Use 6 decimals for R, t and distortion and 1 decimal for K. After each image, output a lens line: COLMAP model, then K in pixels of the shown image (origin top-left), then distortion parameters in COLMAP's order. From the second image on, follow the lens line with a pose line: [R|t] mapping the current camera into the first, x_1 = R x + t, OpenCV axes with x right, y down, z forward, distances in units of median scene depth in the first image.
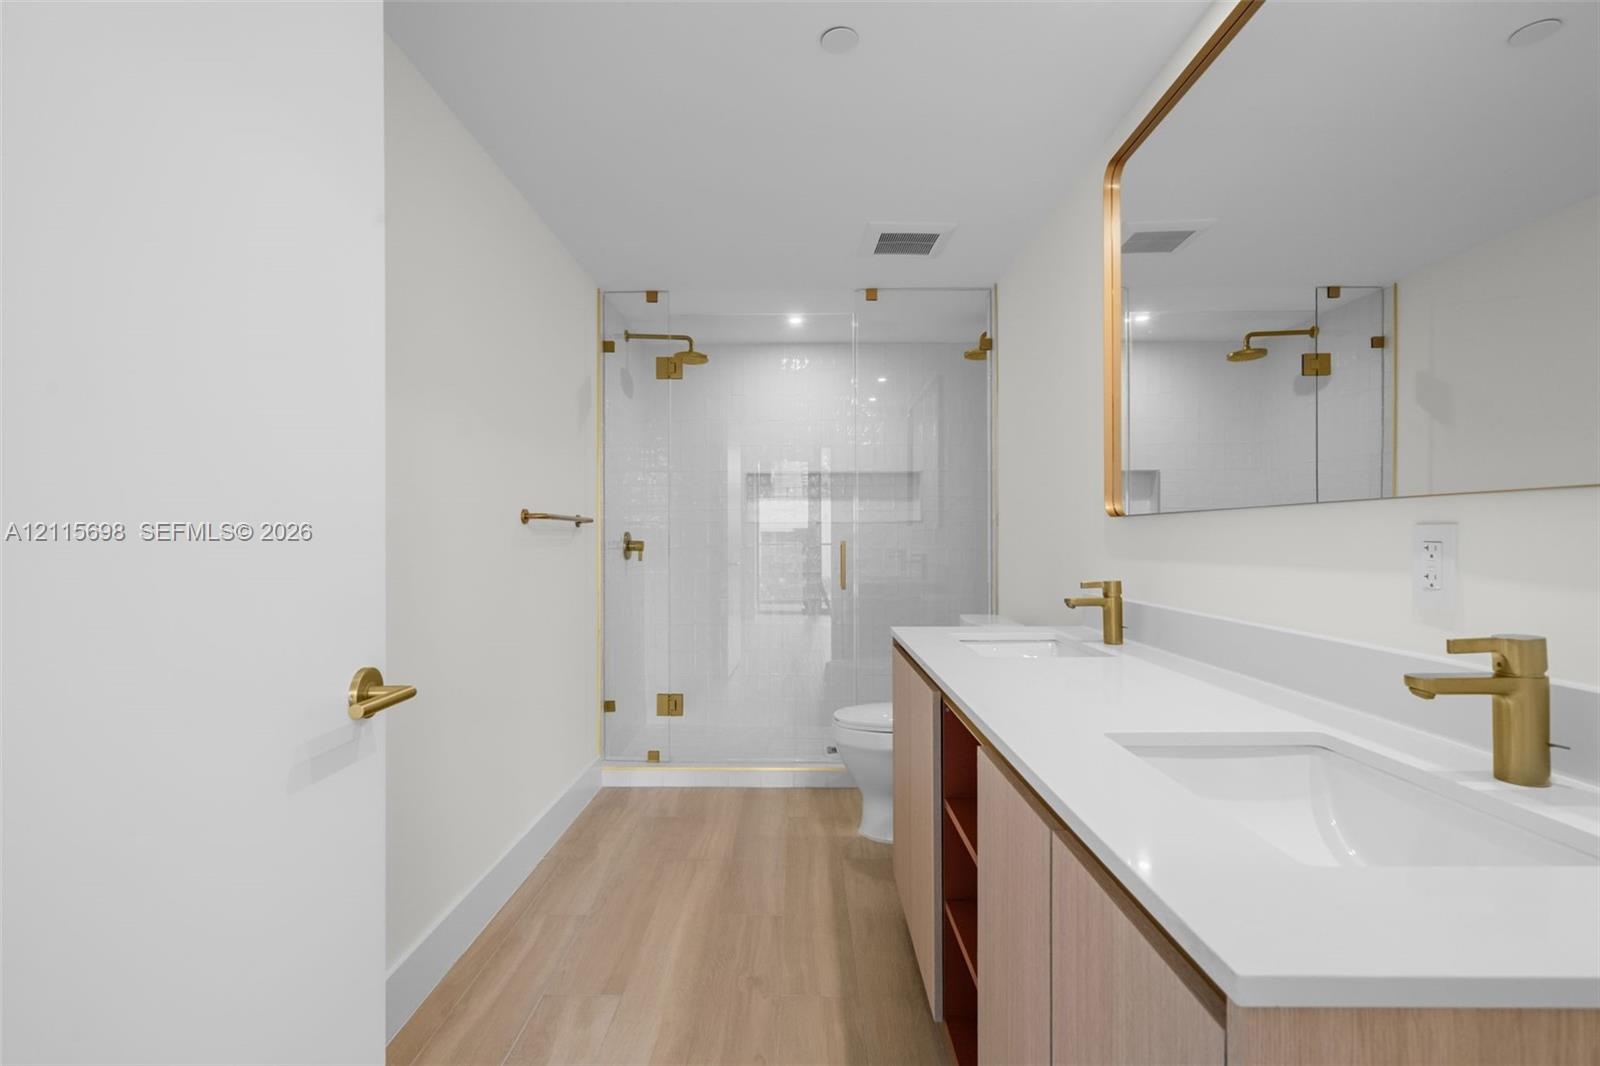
lens RADIAL K [[750.5, 0, 800.3], [0, 750.5, 535.0], [0, 0, 1]] dist [0.000358, -0.001795]
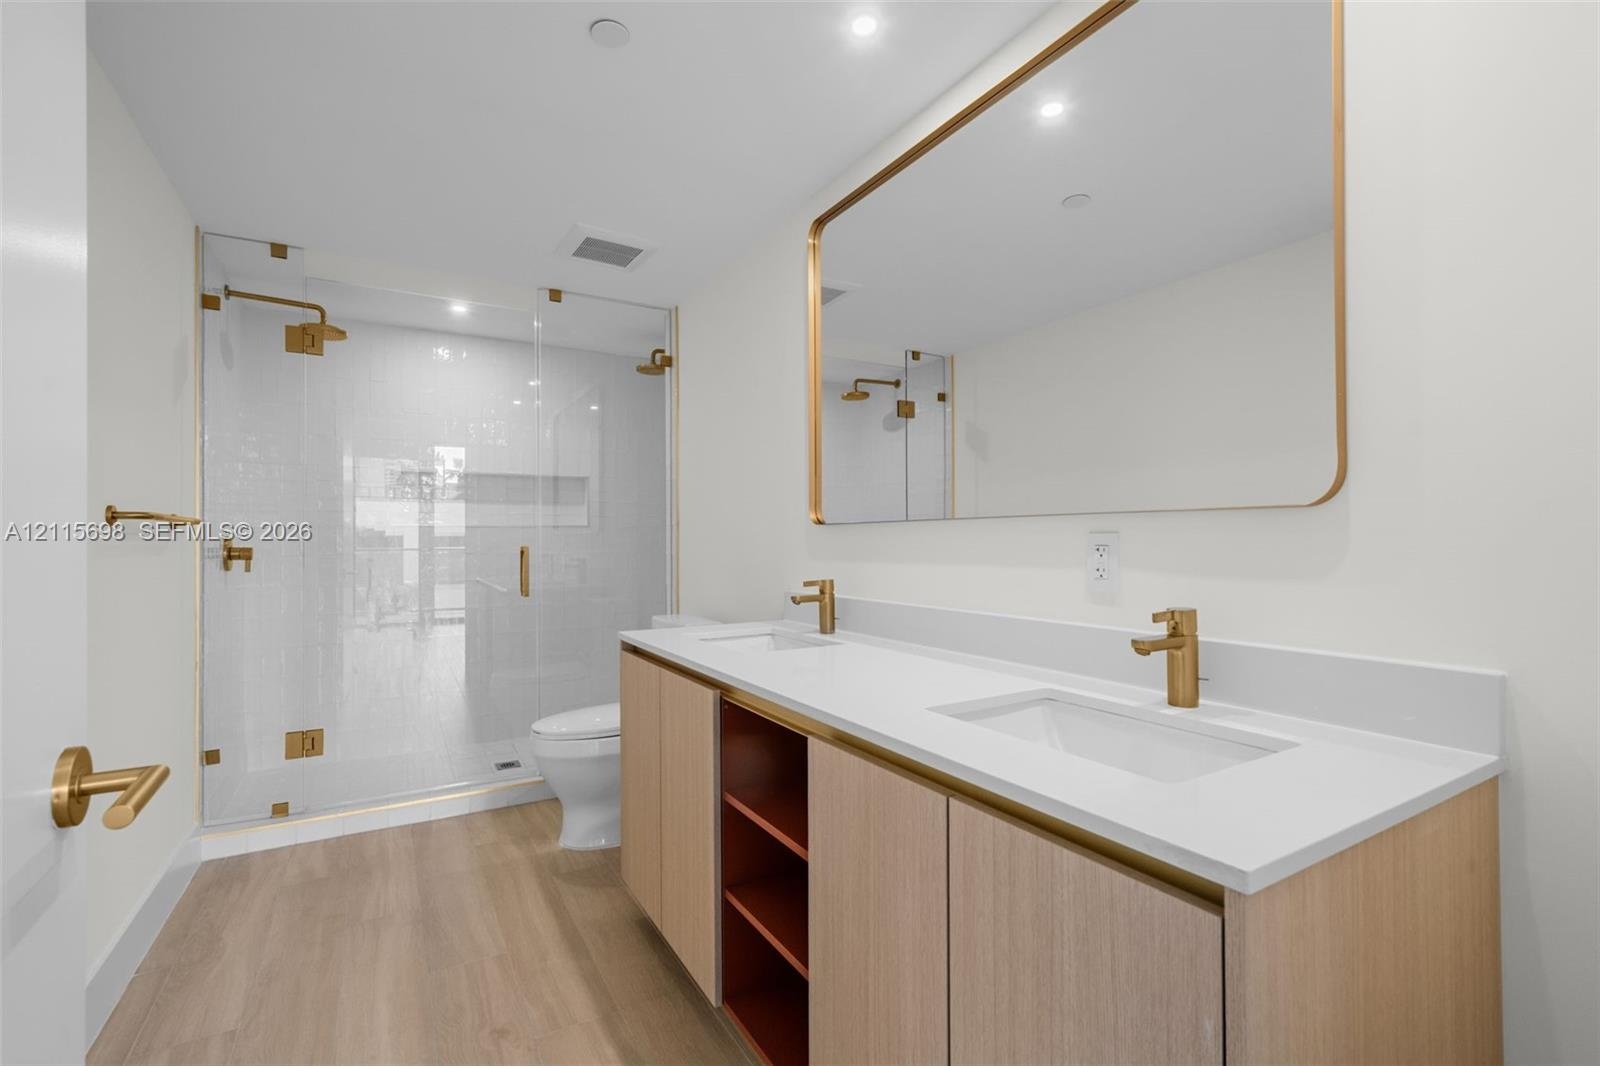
lens RADIAL K [[702.9, 0, 806.8], [0, 702.9, 536.1], [0, 0, 1]] dist [0.003279, 0.000271]
pose [[0.858993, 0.002137, 0.511983, -0.121598], [0.000191, 0.999990, -0.004495, -0.001225], [-0.511987, 0.003958, 0.858984, 0.052558]]
